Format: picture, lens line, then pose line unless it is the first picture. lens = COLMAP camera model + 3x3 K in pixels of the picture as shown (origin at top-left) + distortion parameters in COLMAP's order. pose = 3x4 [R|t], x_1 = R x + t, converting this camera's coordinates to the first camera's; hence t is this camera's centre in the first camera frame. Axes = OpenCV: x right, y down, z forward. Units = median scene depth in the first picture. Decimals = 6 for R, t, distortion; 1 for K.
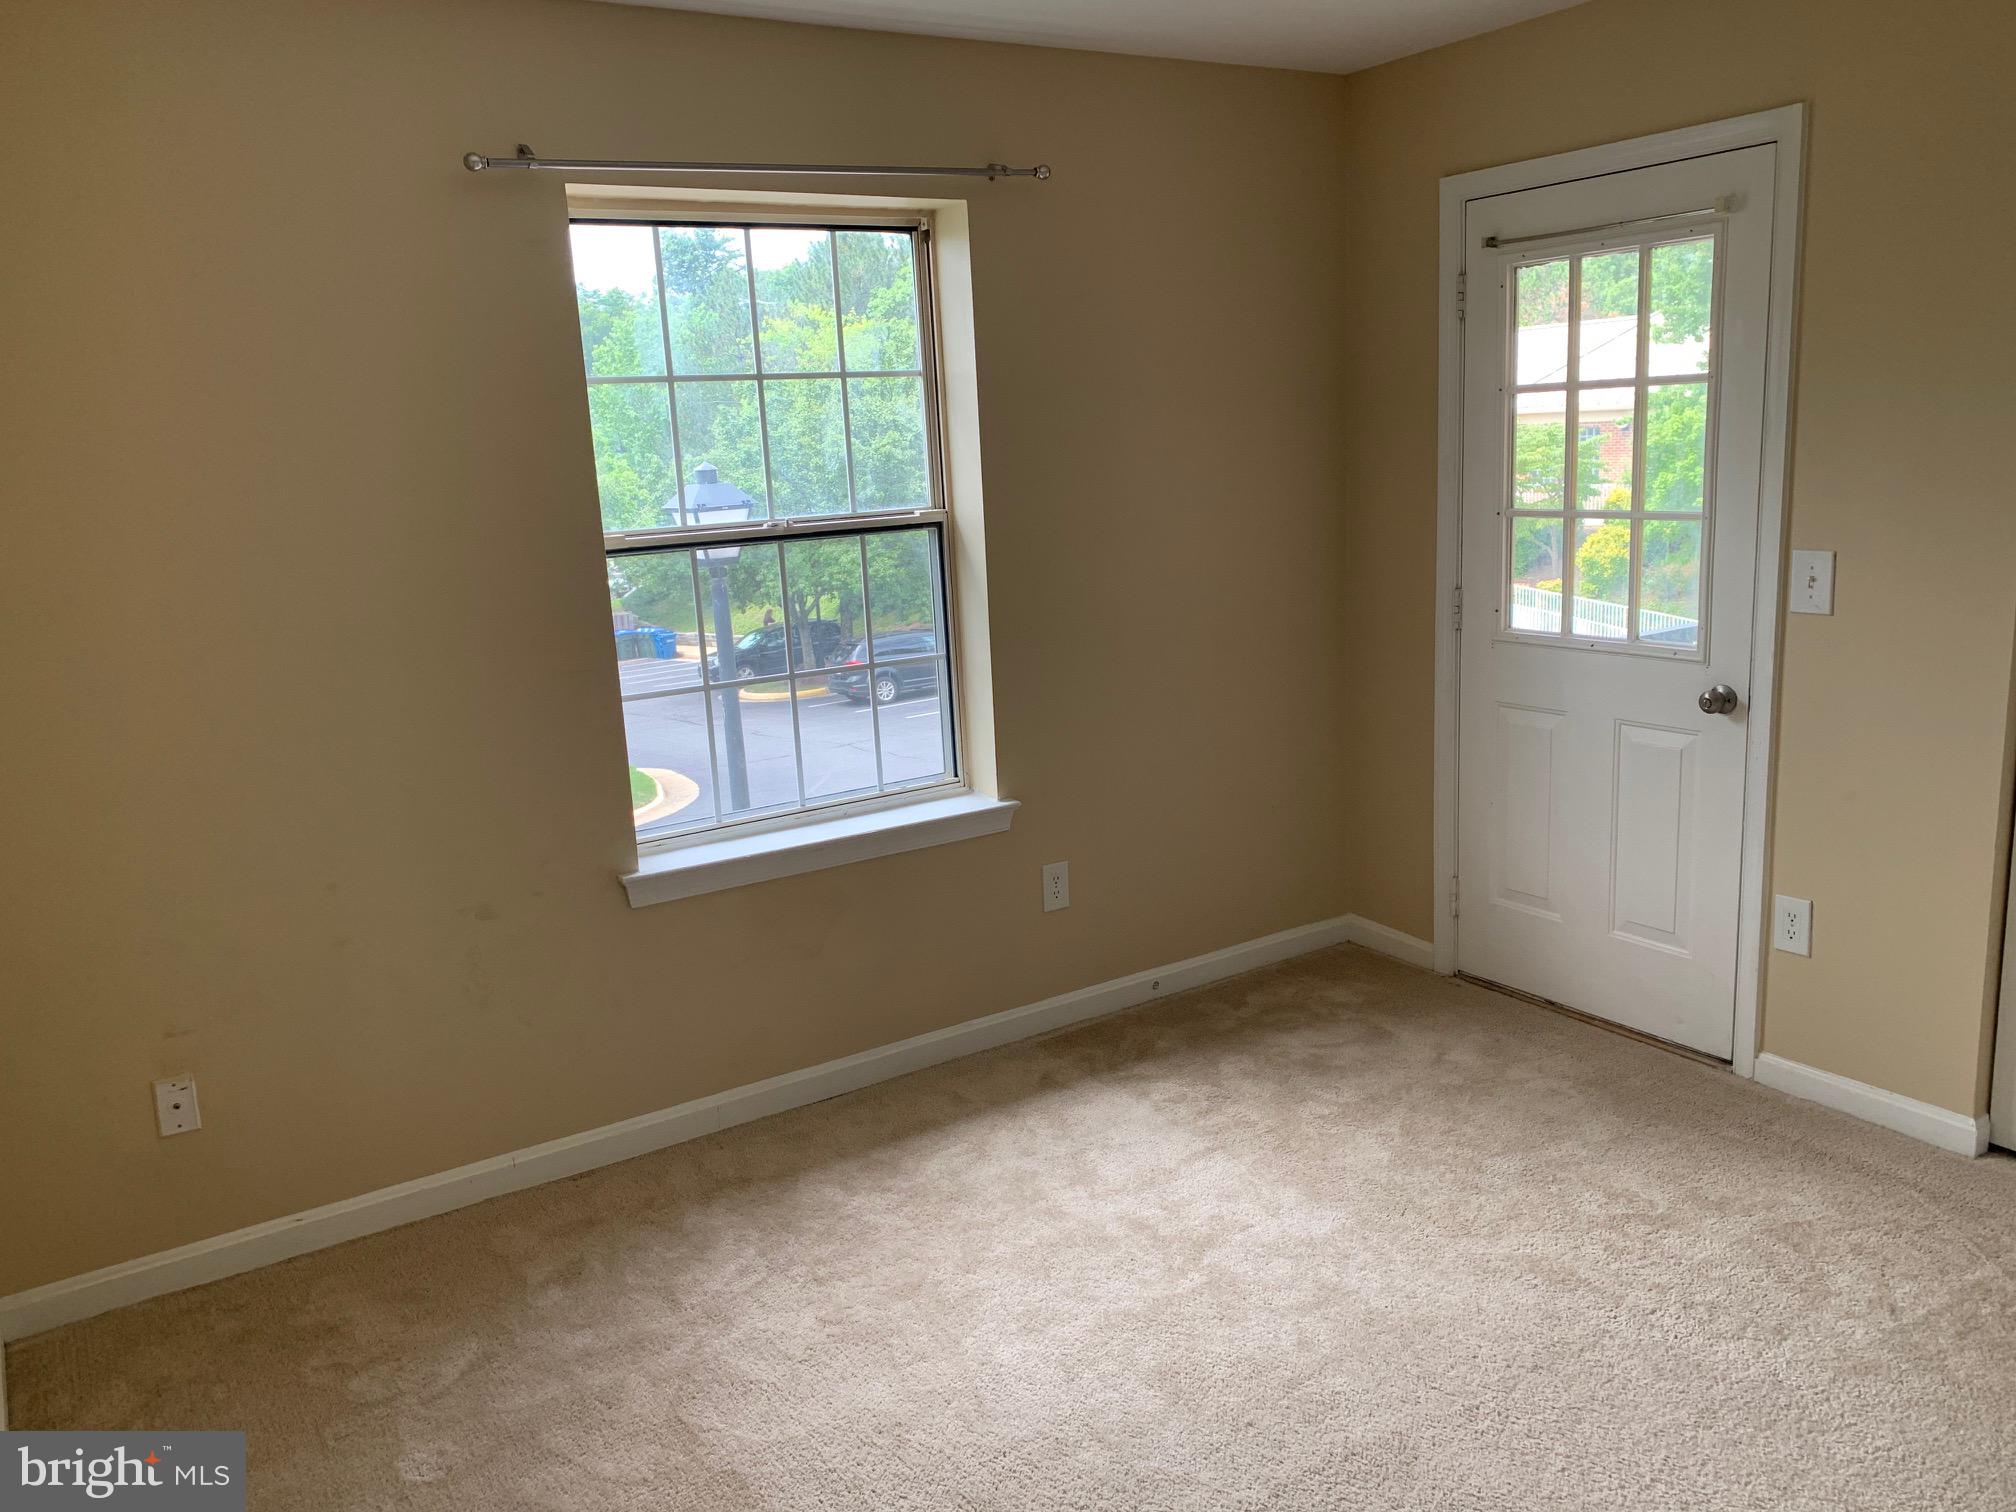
lens RADIAL K [[1544.1, 0, 1009.1], [0, 1544.1, 755.6], [0, 0, 1]] dist [0.038407, -0.046913]
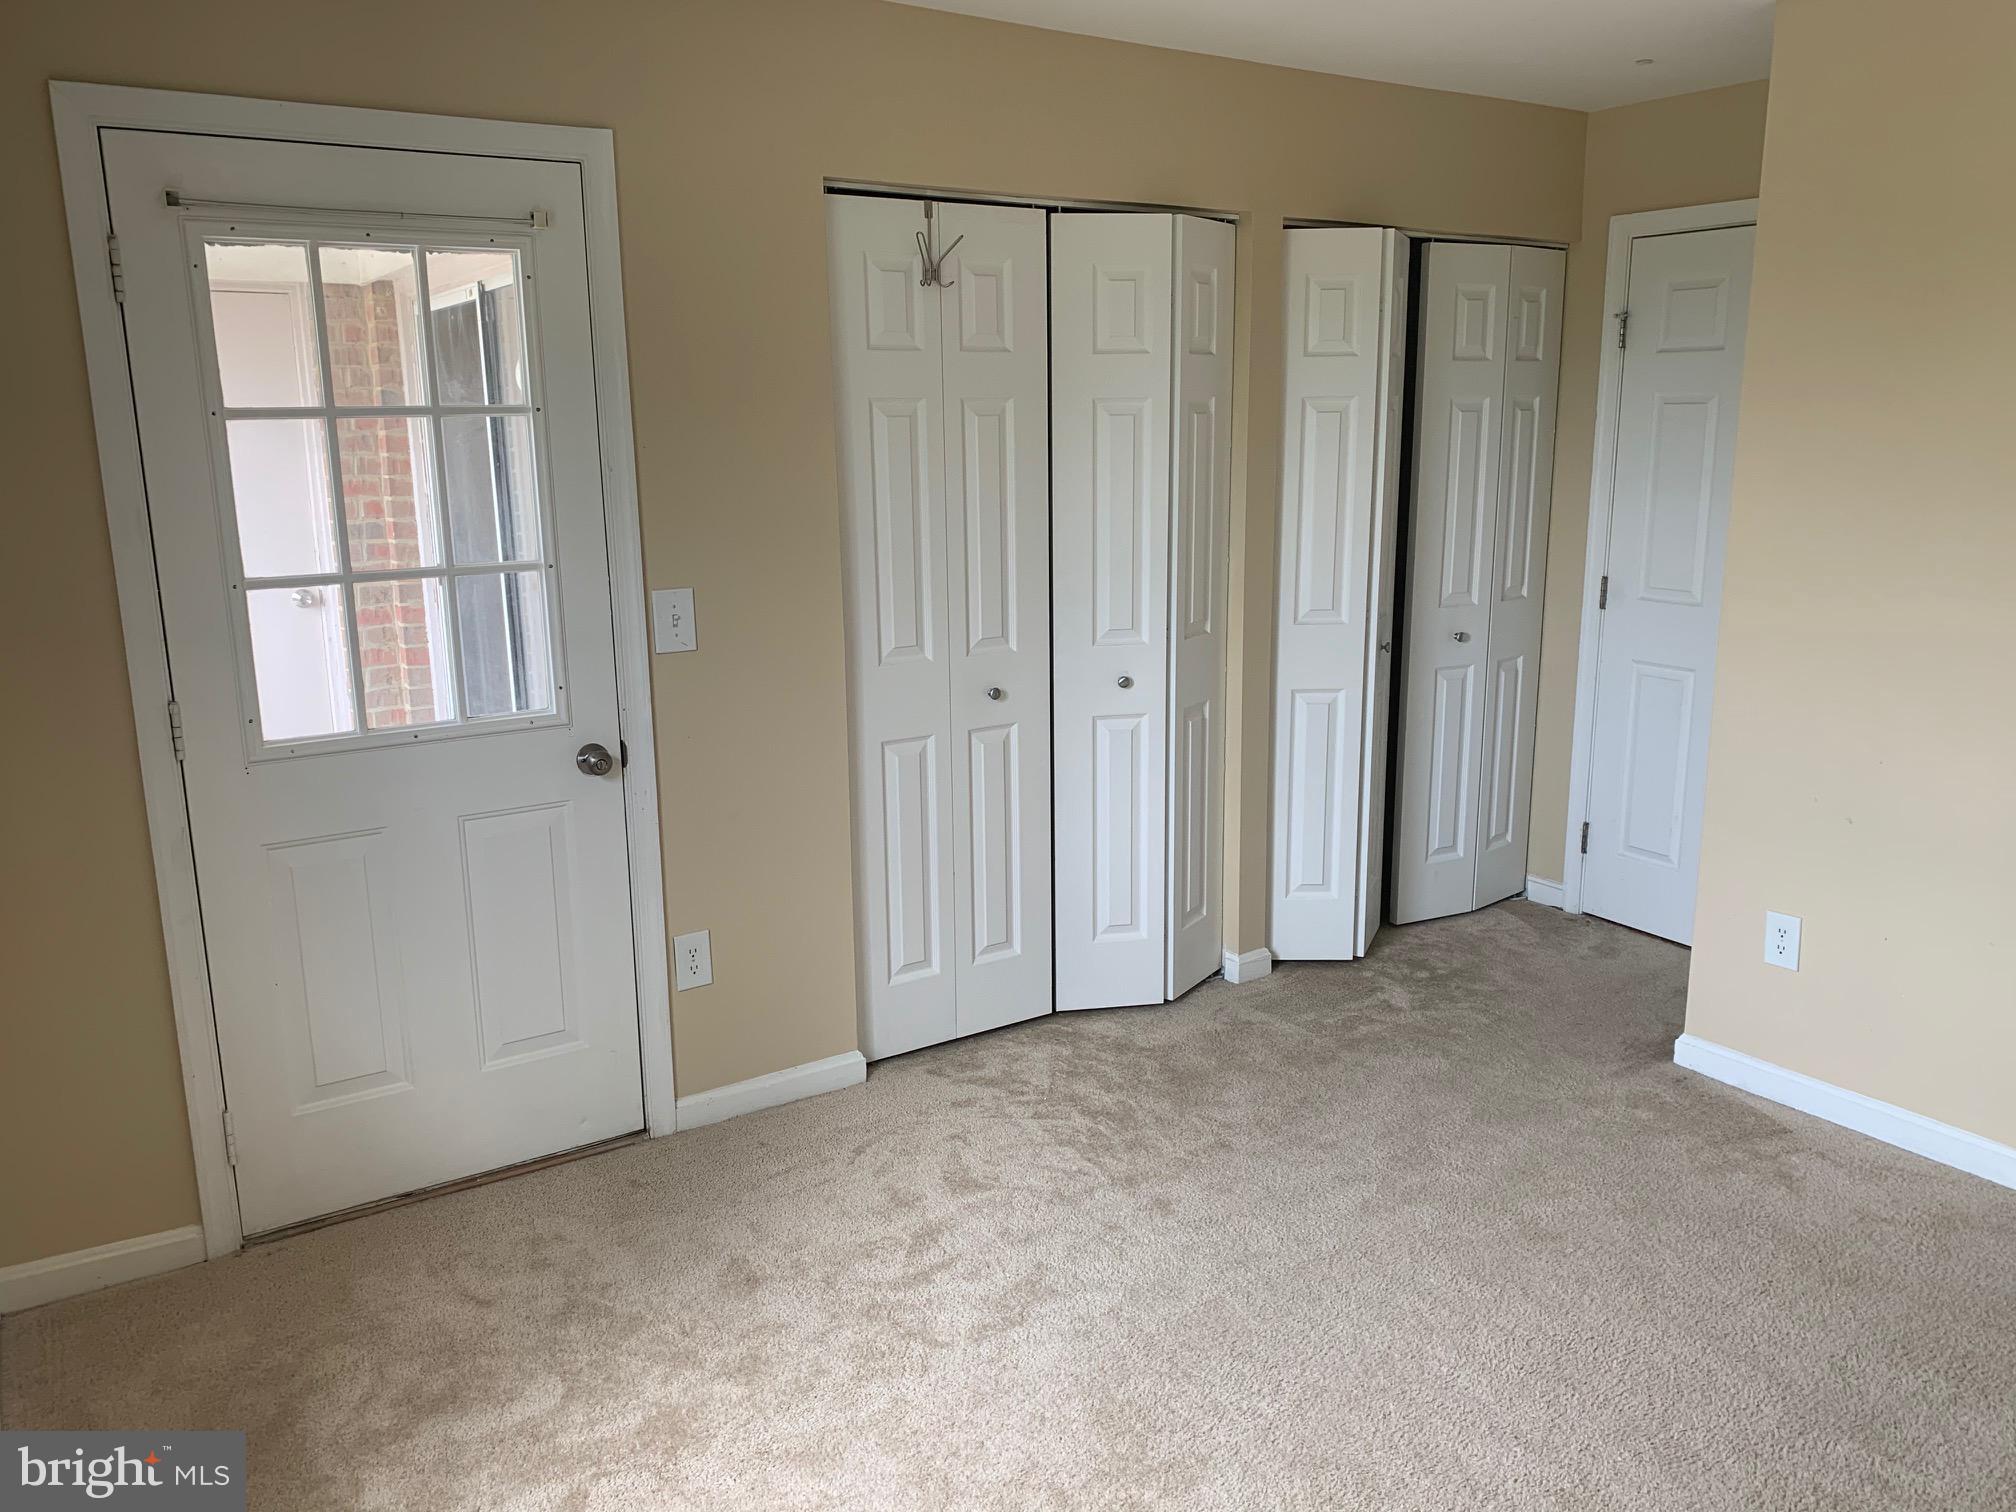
lens RADIAL K [[1544.1, 0, 1002.6], [0, 1544.1, 765.8], [0, 0, 1]] dist [0.038407, -0.046913]
pose [[-0.000540, -0.171798, 0.985132, -0.426347], [0.223887, 0.960104, 0.167556, -0.124889], [-0.974615, 0.220649, 0.037944, 0.686009]]
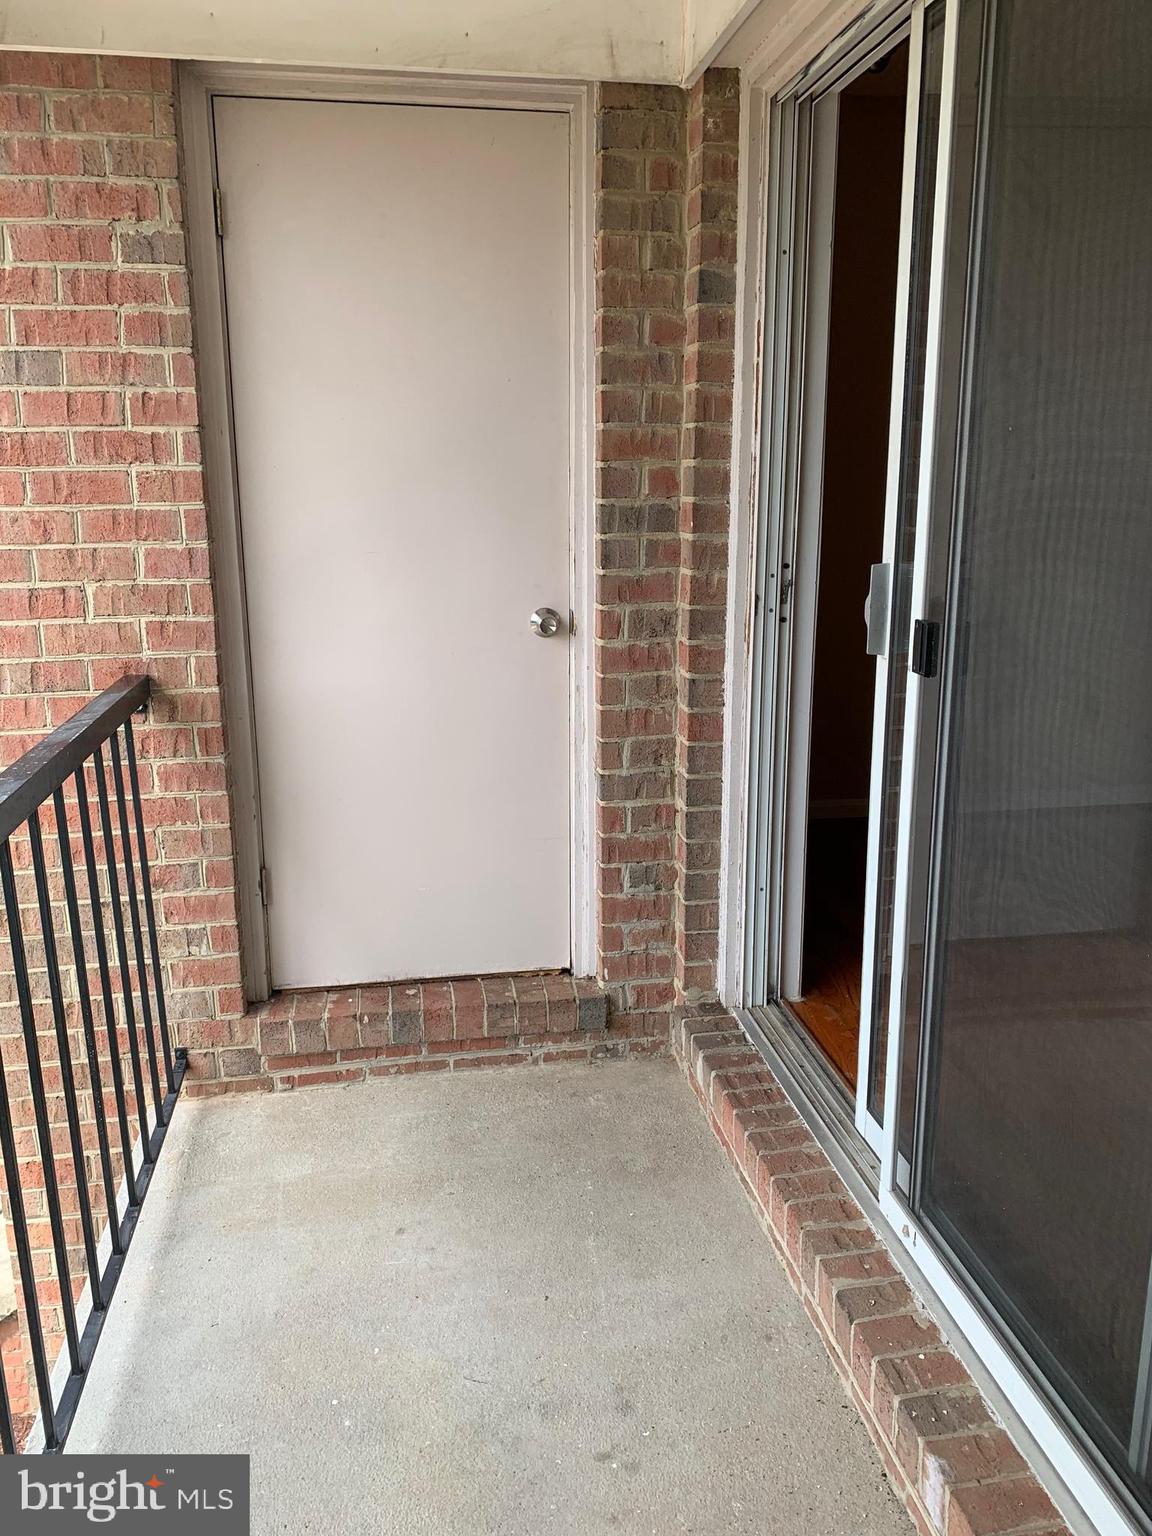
lens RADIAL K [[1176.4, 0, 578.7], [0, 1176.4, 765.8], [0, 0, 1]] dist [0.038407, -0.046913]
pose [[0.394762, -0.181450, 0.900688, 0.027603], [0.183261, 0.976157, 0.116333, -0.151719], [-0.900321, 0.119137, 0.418602, 0.883614]]
